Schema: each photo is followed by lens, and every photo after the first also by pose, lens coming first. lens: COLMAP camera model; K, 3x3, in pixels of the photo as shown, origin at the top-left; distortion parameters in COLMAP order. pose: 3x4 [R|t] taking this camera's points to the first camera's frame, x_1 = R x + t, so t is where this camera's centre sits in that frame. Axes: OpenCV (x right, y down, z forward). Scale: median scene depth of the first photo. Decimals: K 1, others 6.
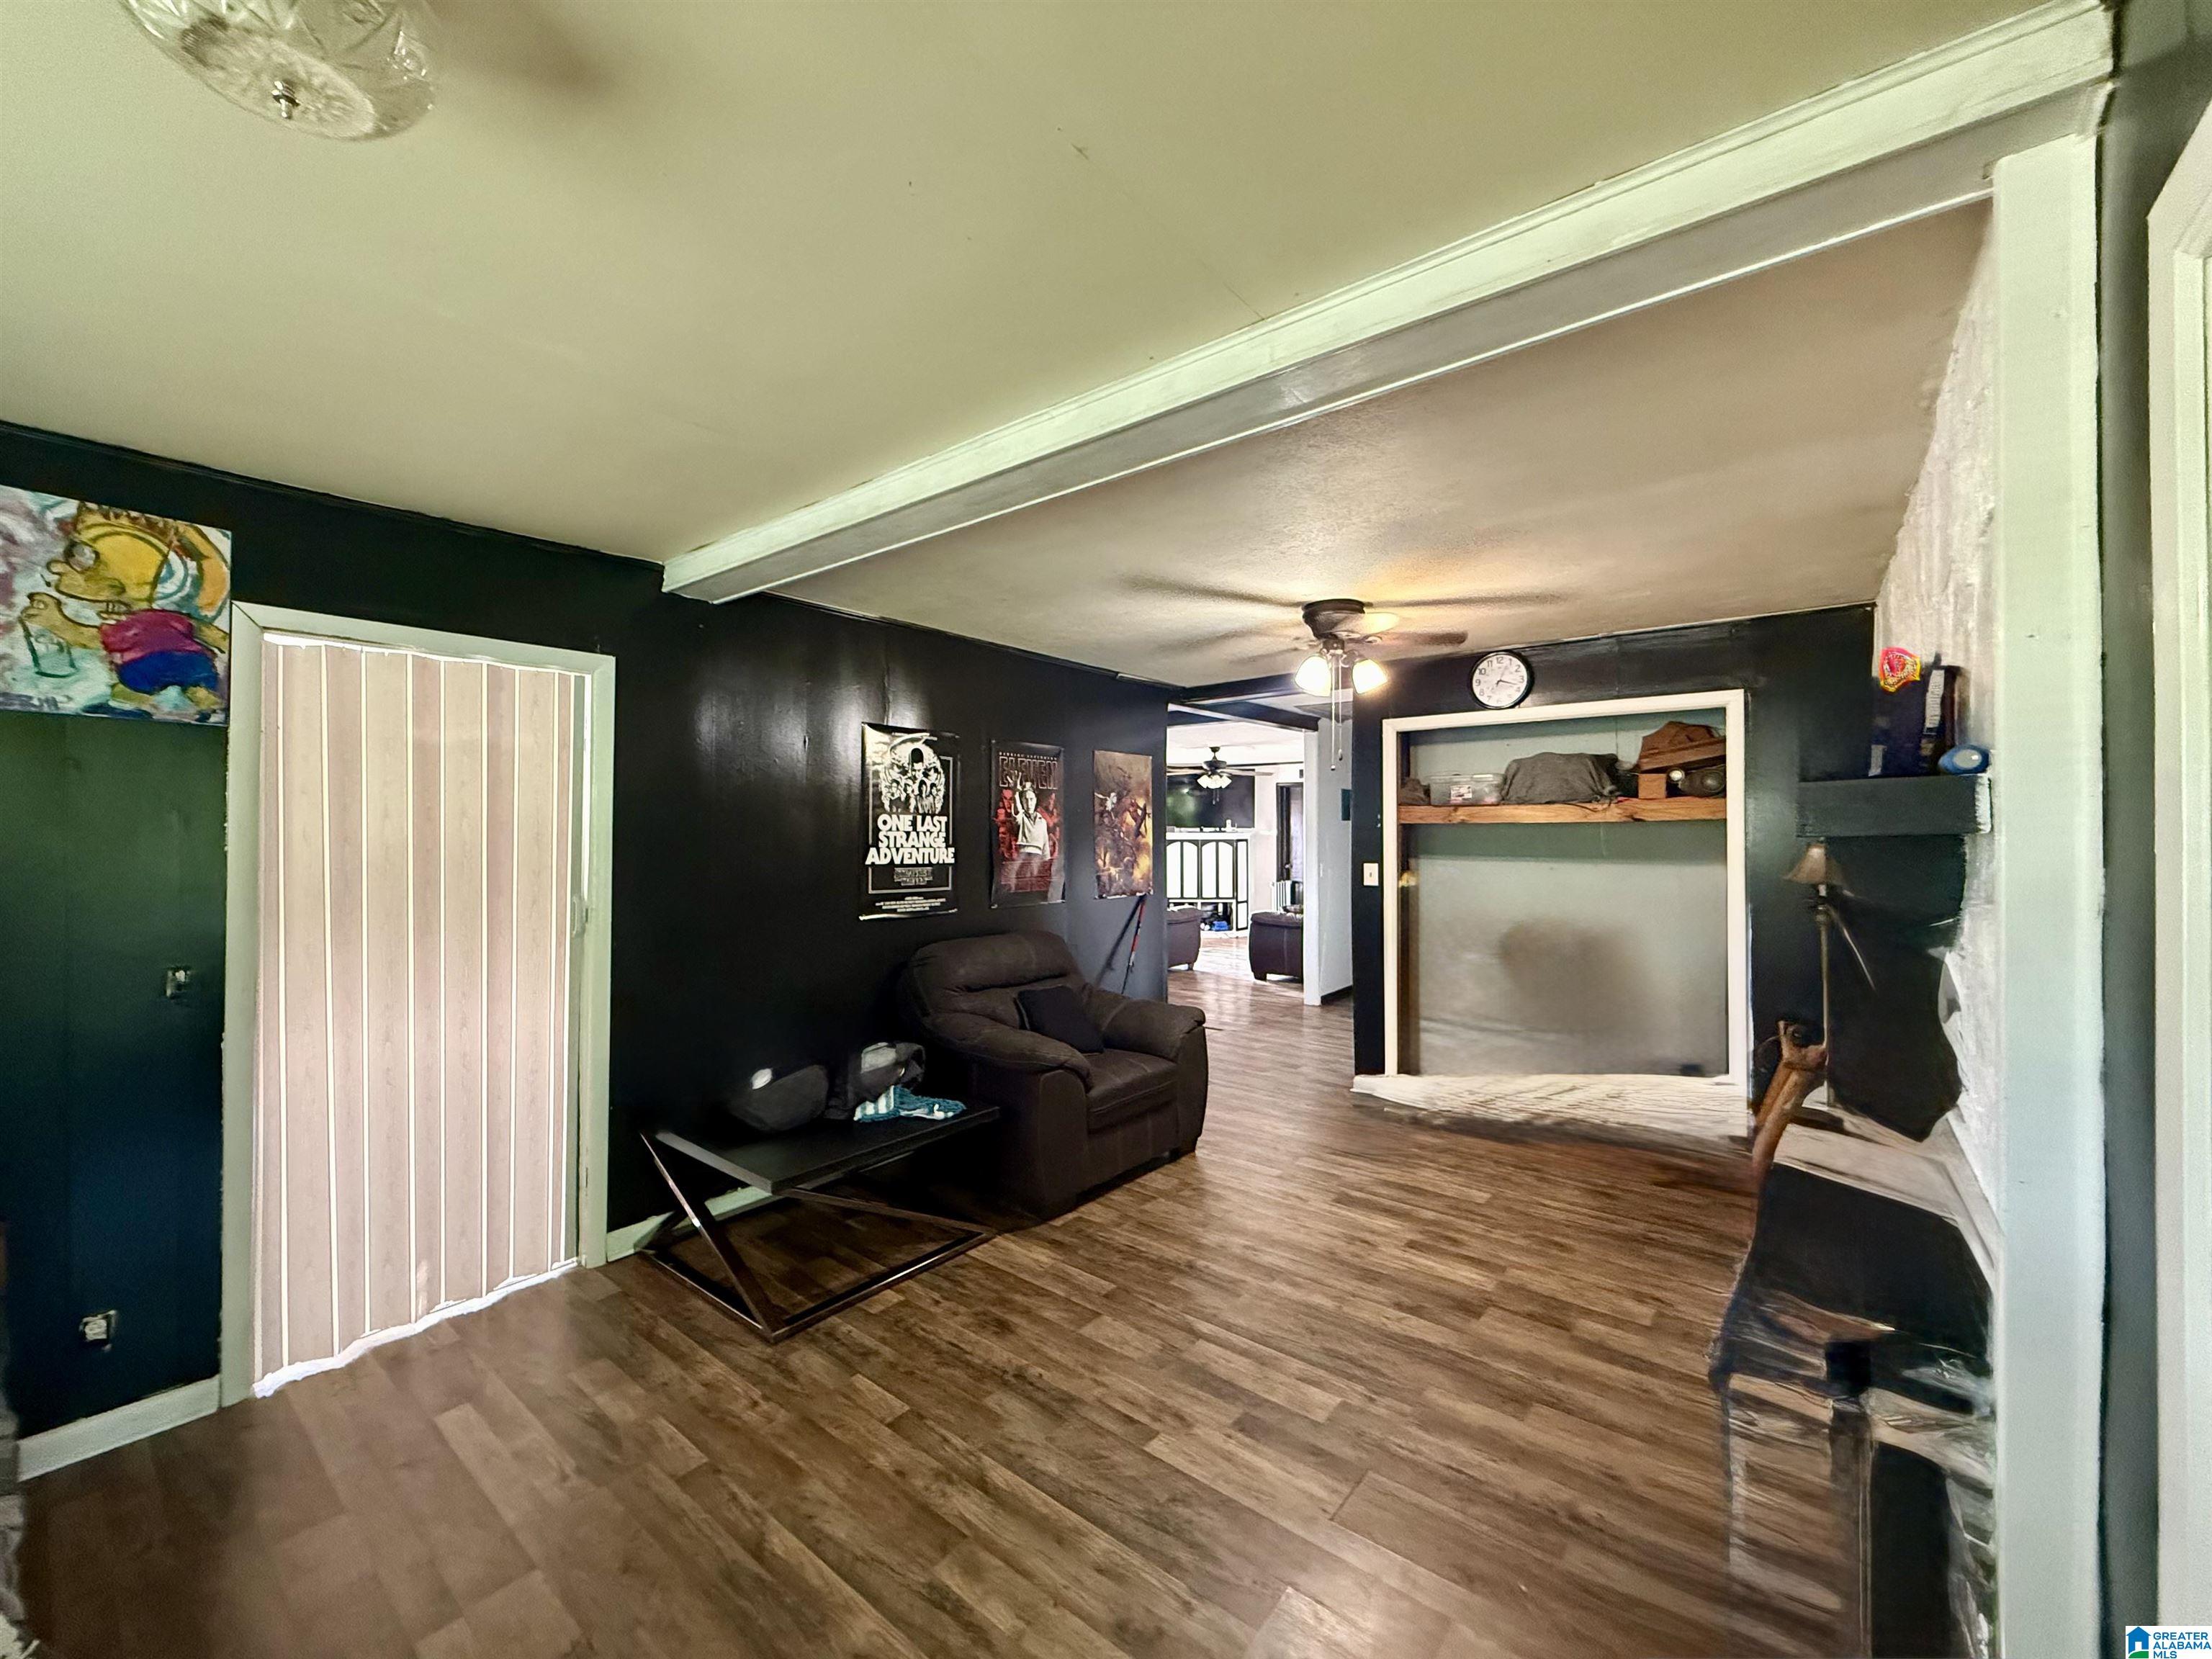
lens RADIAL K [[882.0, 0, 1105.3], [0, 882.0, 832.2], [0, 0, 1]] dist [-0.001690, 0.000668]
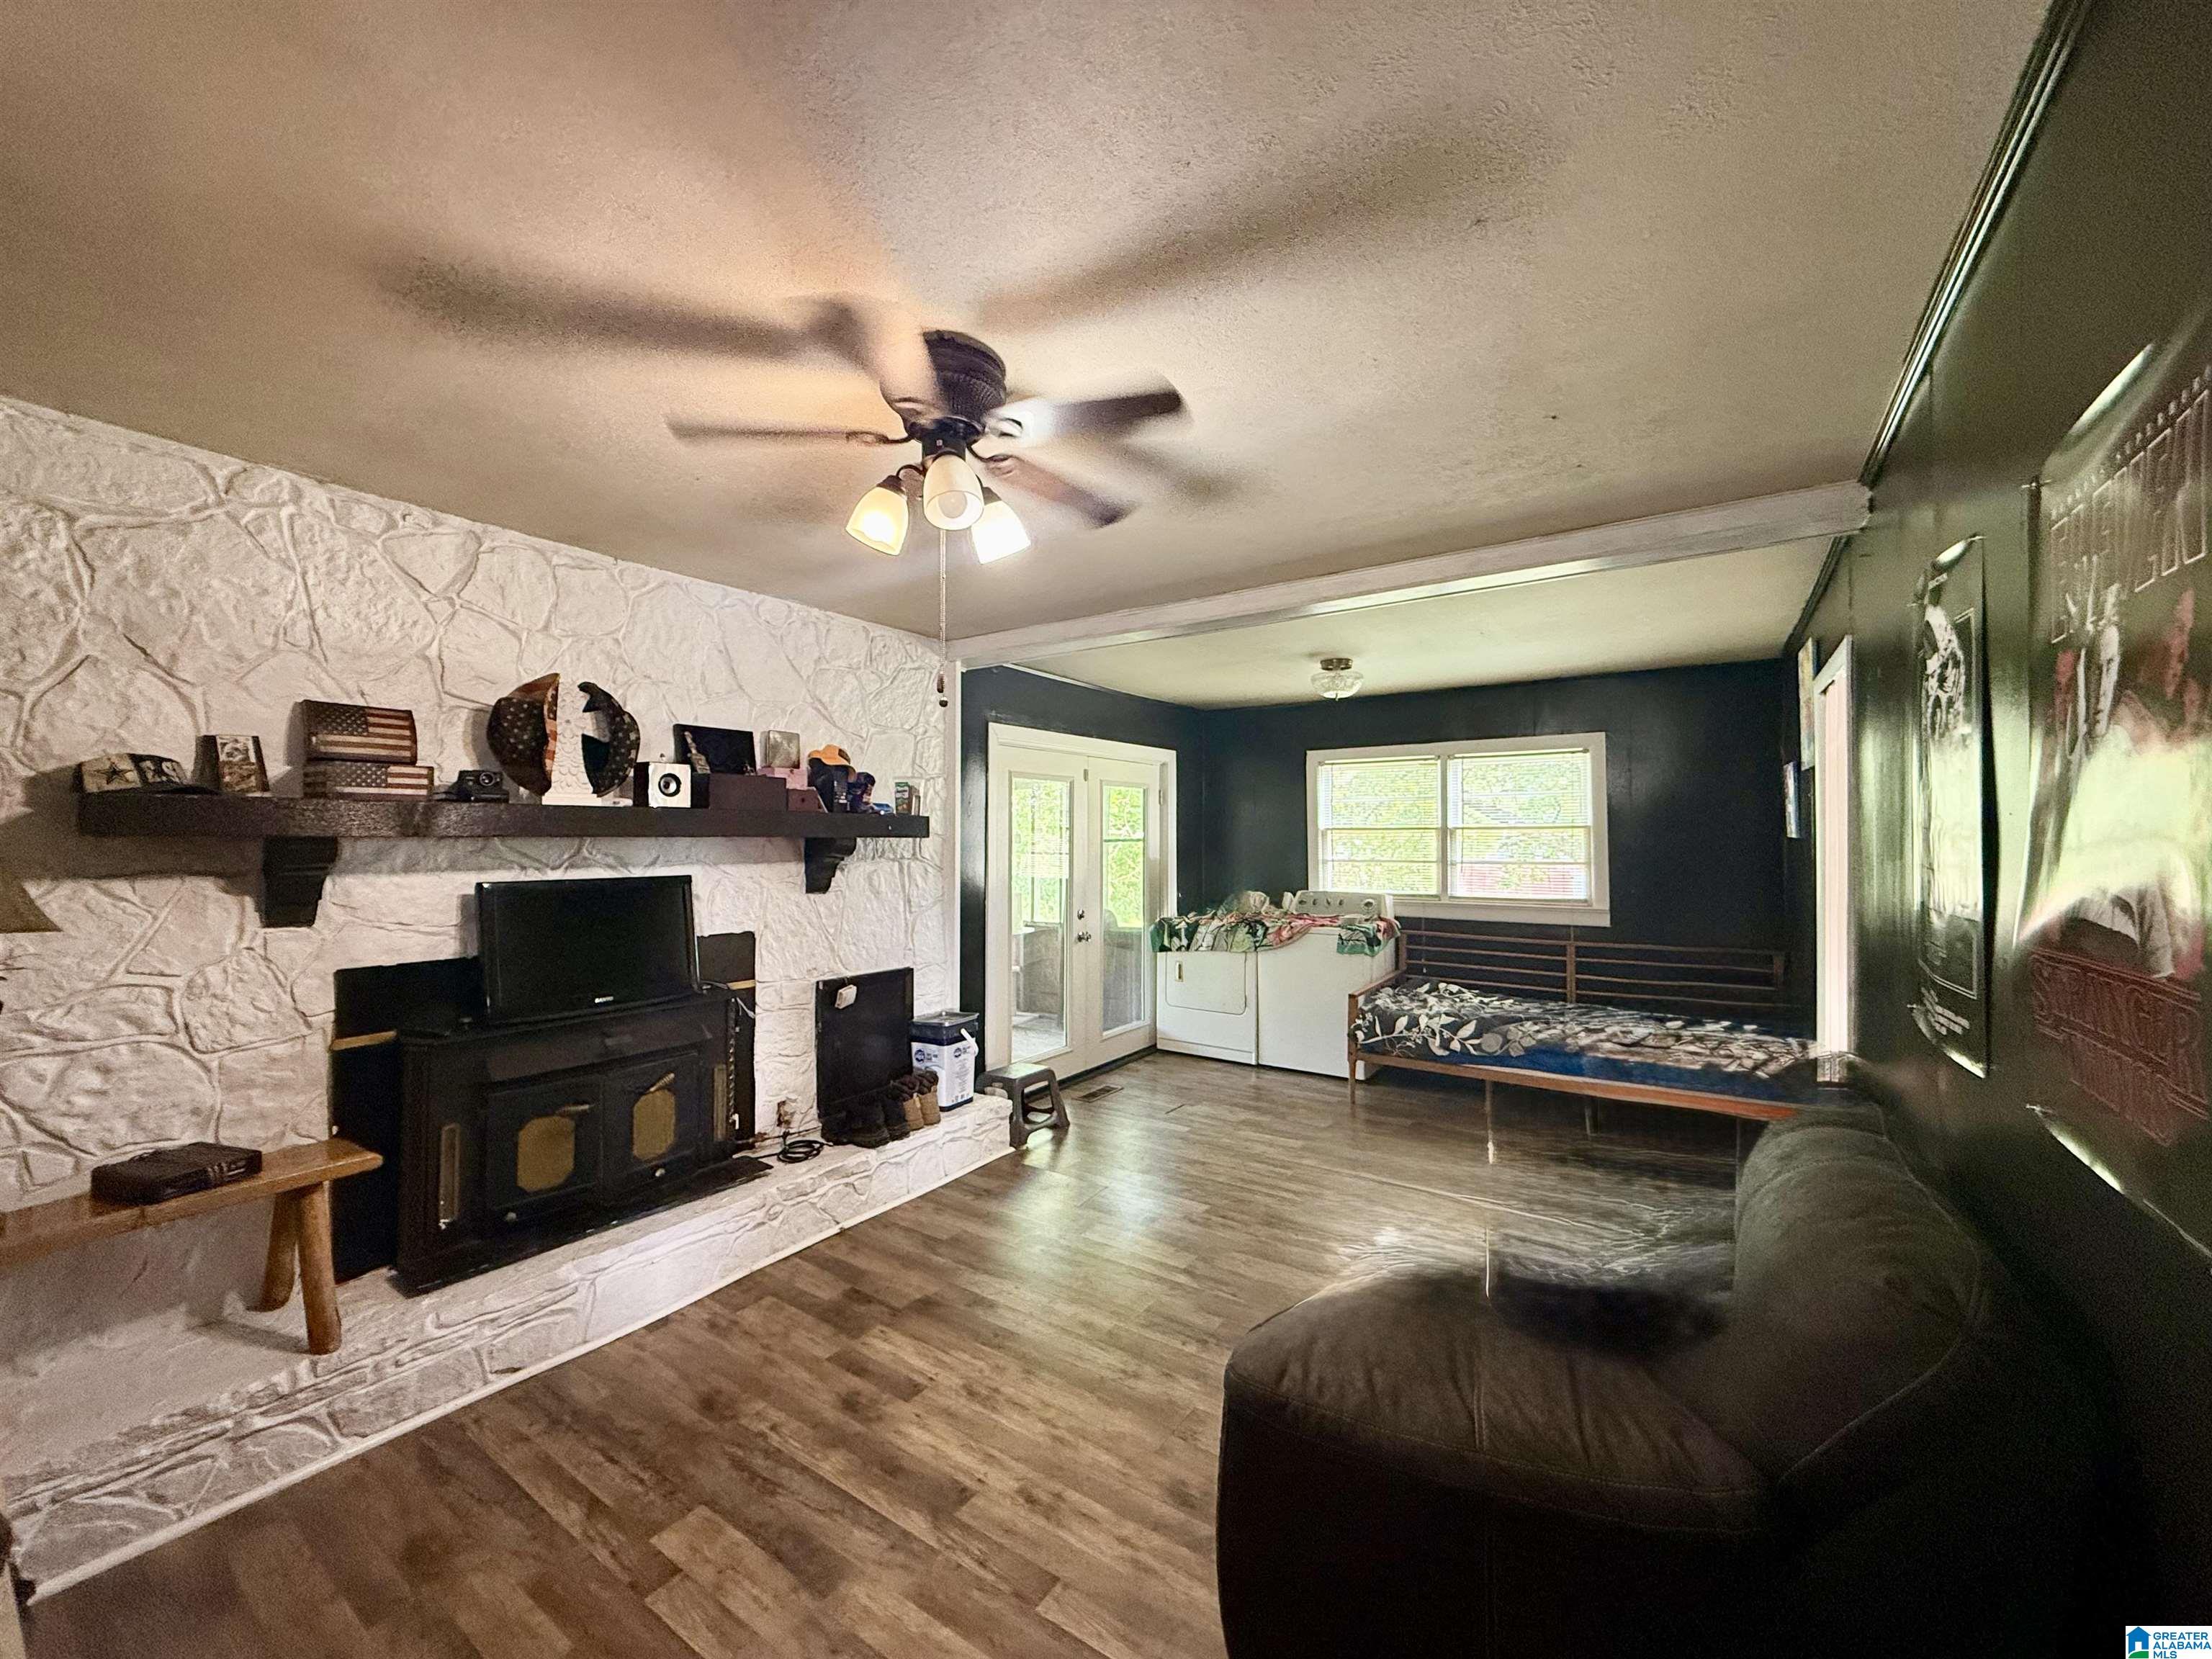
lens RADIAL K [[882.0, 0, 1104.2], [0, 882.0, 830.2], [0, 0, 1]] dist [-0.001690, 0.000668]
pose [[-0.997557, -0.005103, -0.069675, 0.500352], [-0.004441, 0.999944, -0.009654, 0.002185], [0.069721, -0.009321, -0.997523, 3.632013]]
